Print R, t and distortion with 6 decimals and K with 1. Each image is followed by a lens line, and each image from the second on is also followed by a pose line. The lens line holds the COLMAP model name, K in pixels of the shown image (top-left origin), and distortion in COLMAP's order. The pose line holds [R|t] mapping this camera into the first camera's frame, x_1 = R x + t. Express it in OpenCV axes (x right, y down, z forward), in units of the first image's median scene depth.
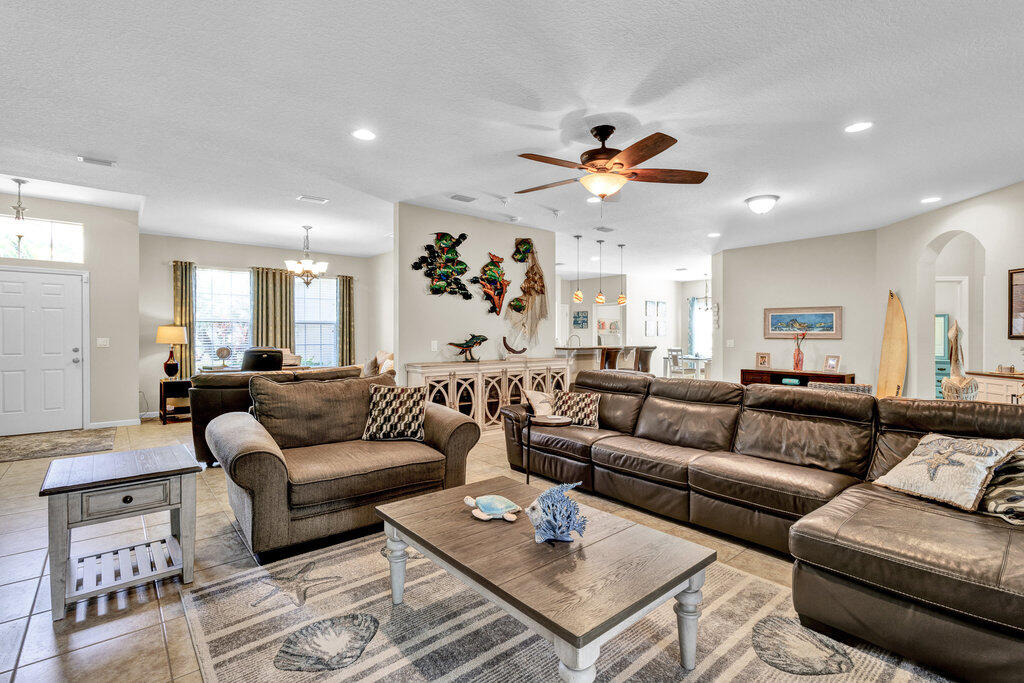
lens RADIAL K [[467.5, 0, 514.6], [0, 467.5, 338.4], [0, 0, 1]] dist [0.000452, 0.000019]
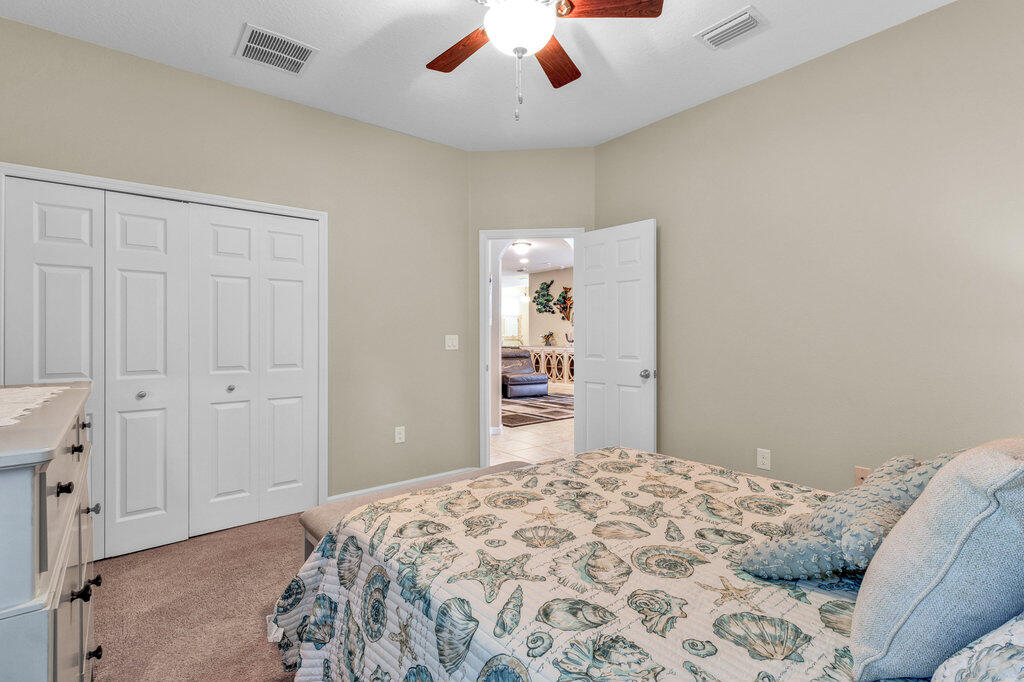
lens RADIAL K [[472.8, 0, 517.5], [0, 472.8, 333.7], [0, 0, 1]] dist [0.000628, 0.000229]
pose [[-0.023407, -0.000938, -0.999726, 1.889642], [-0.009217, 0.999957, -0.000723, 0.002376], [0.999684, 0.009198, -0.023414, 0.908306]]
